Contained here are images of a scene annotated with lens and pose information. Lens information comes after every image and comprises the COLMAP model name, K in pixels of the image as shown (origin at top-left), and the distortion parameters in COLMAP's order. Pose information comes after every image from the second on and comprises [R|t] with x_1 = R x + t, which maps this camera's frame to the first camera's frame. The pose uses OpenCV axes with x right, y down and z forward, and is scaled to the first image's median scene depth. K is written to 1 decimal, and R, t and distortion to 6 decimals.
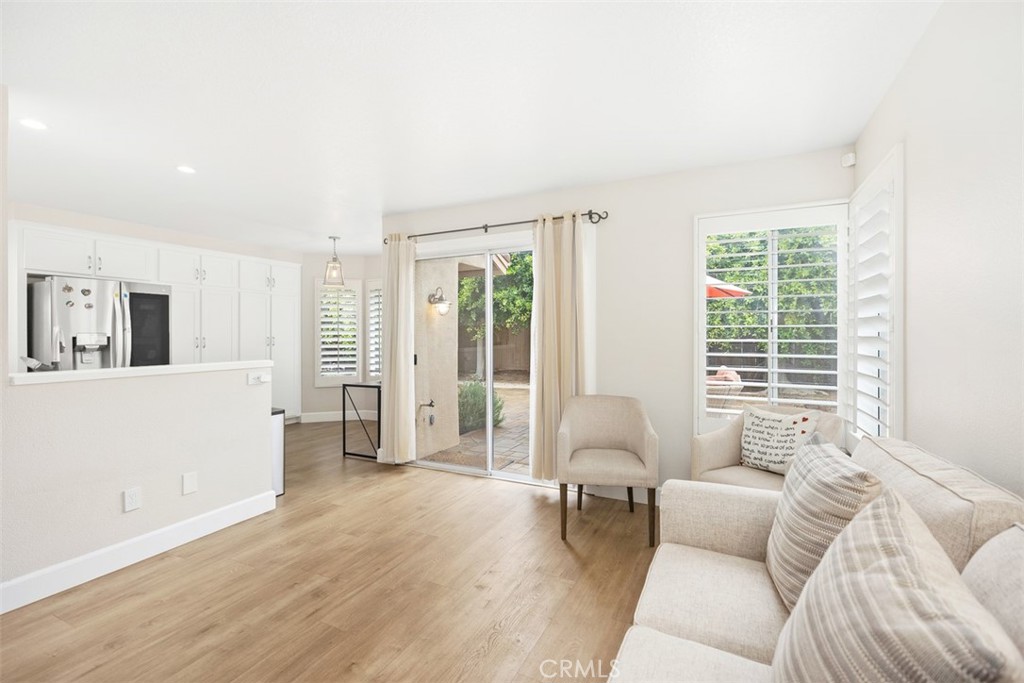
lens RADIAL K [[462.3, 0, 515.1], [0, 462.3, 339.4], [0, 0, 1]] dist [0.001545, -0.000908]
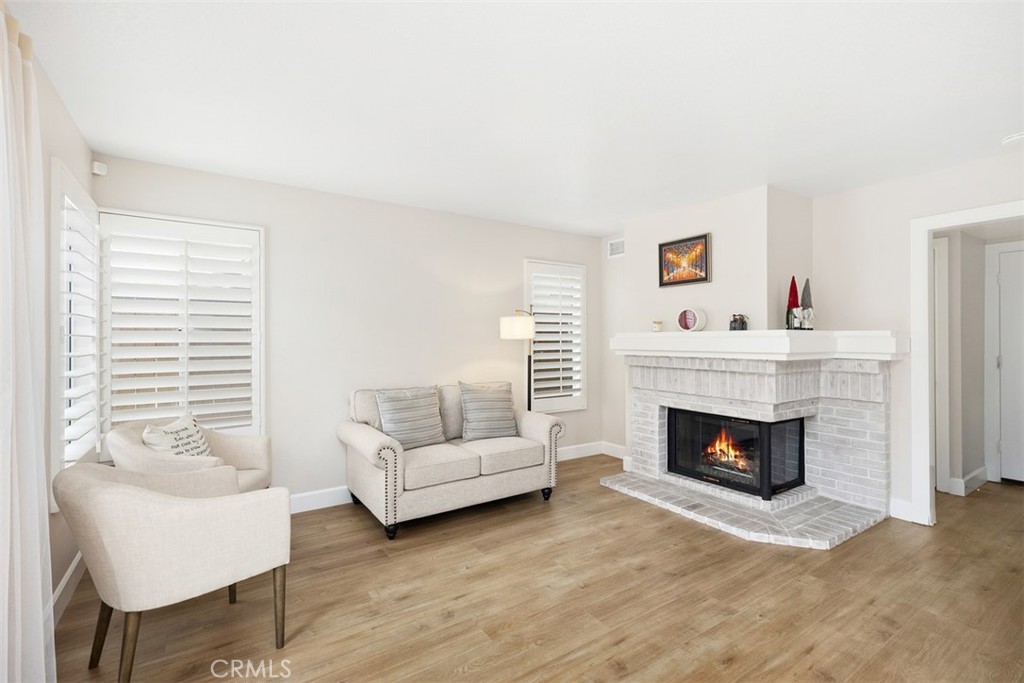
lens RADIAL K [[462.3, 0, 510.2], [0, 462.3, 341.3], [0, 0, 1]] dist [0.001545, -0.000908]
pose [[-0.863889, 0.003242, 0.503672, -0.742813], [0.011182, 0.999856, 0.012745, -0.029899], [-0.503559, 0.016642, -0.863801, 1.974111]]
